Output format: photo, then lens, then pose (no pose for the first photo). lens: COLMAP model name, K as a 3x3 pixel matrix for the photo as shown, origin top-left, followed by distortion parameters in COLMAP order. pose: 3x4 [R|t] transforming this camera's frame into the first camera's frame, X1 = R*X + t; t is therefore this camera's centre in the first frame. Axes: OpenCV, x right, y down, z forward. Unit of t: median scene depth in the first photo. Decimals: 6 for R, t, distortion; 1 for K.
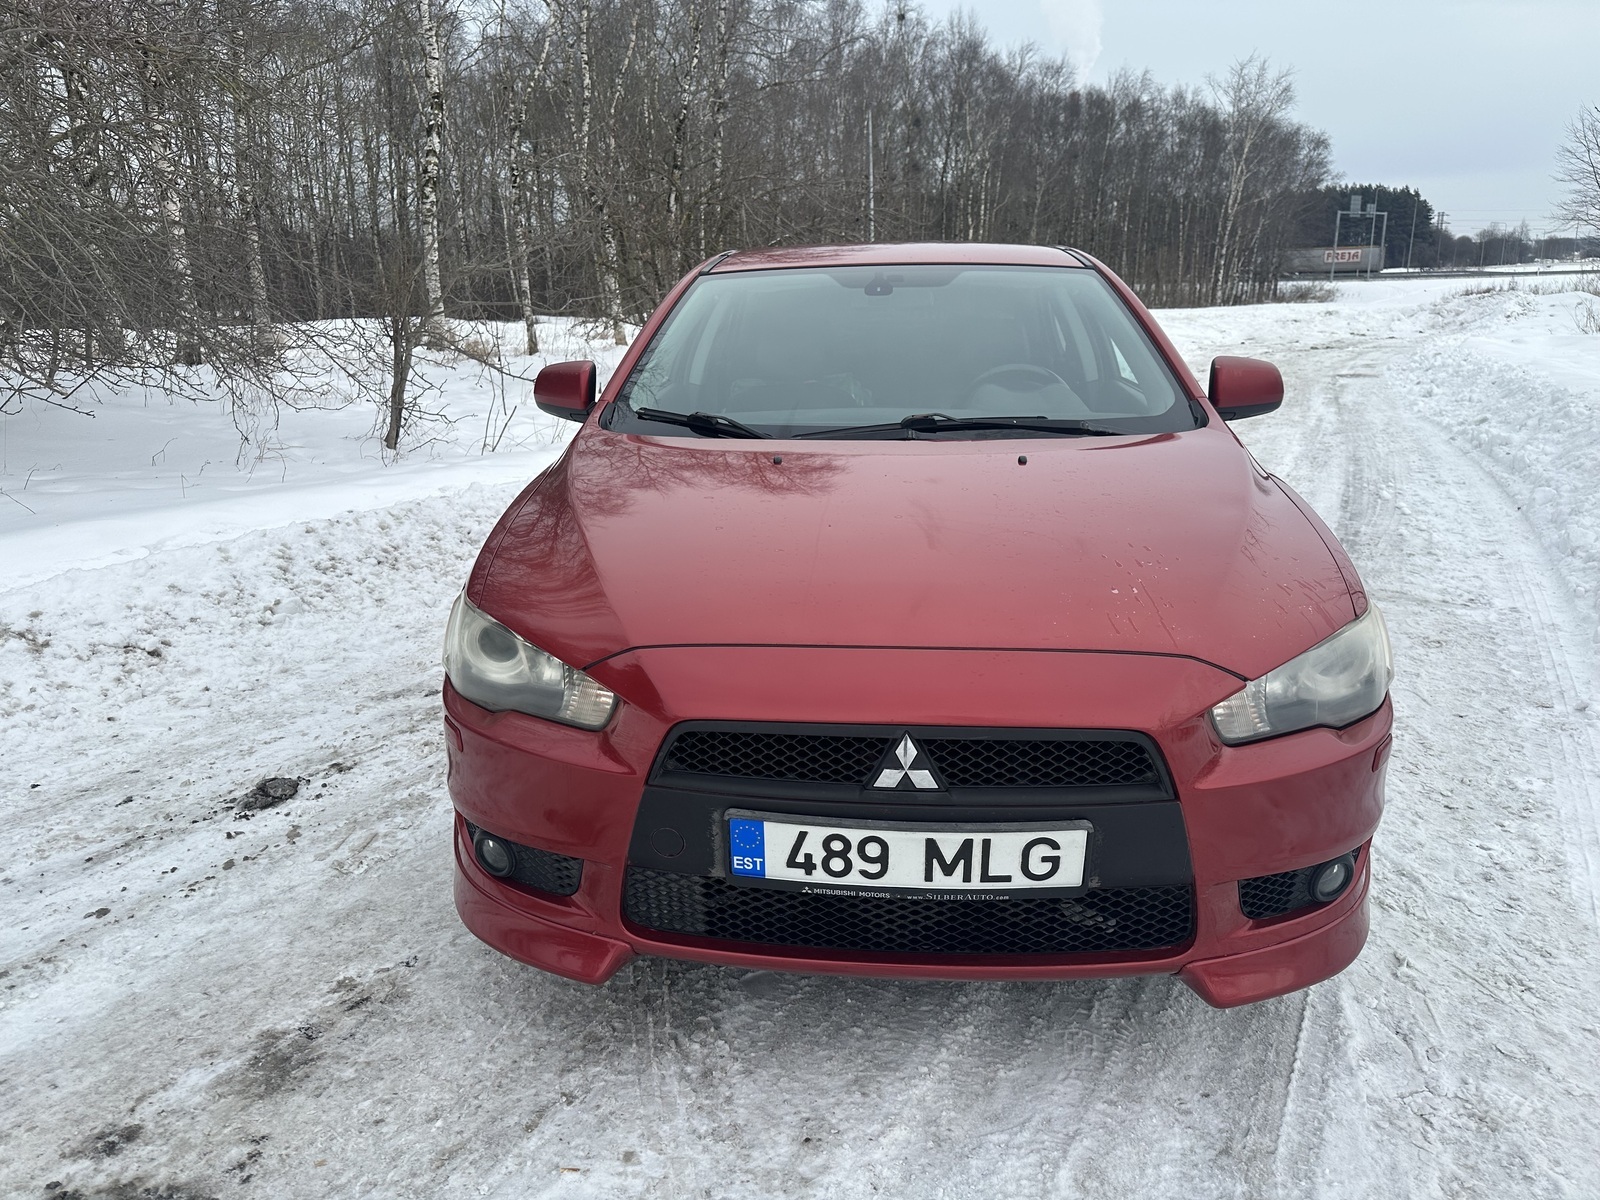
lens RADIAL K [[1116.1, 0, 790.1], [0, 1116.1, 616.3], [0, 0, 1]] dist [0.030631, -0.038426]
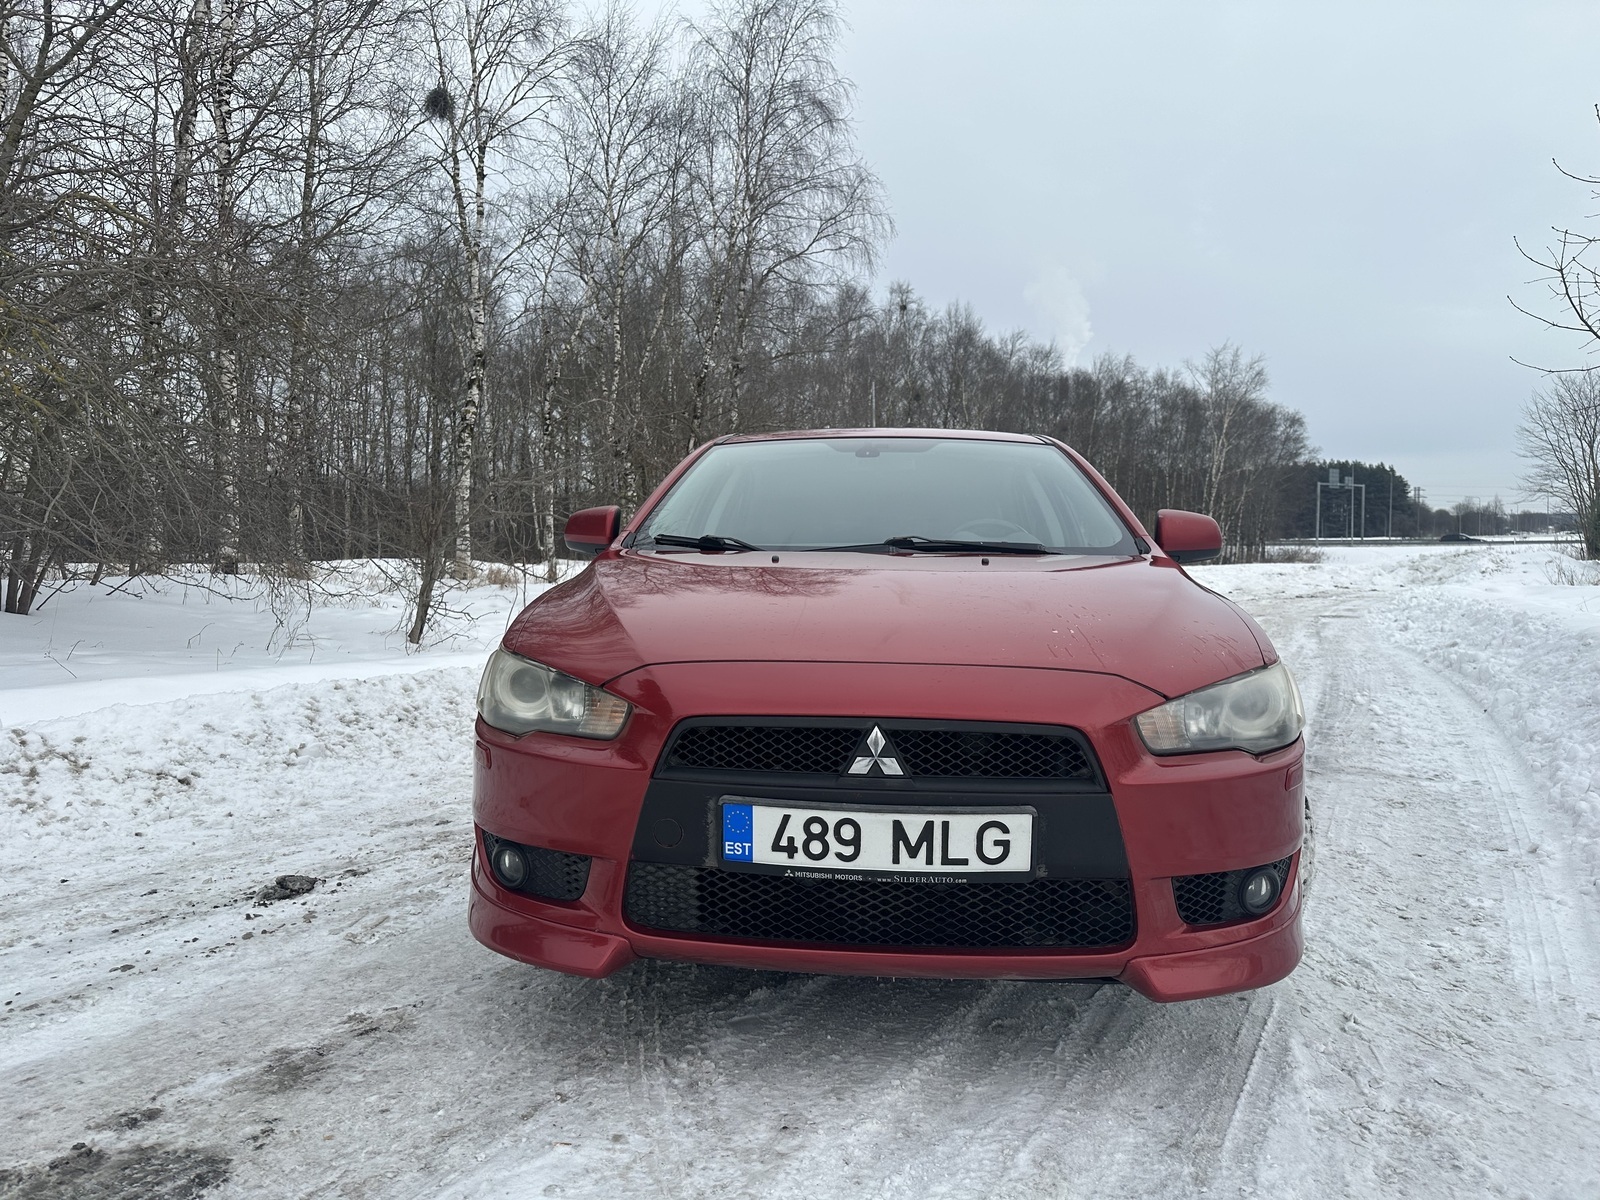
lens RADIAL K [[1116.1, 0, 794.0], [0, 1116.1, 601.6], [0, 0, 1]] dist [0.030631, -0.038426]
pose [[0.999772, 0.021165, -0.002685, 0.013291], [-0.021214, 0.972831, -0.230542, 0.182162], [-0.002267, 0.230547, 0.973059, -0.127410]]
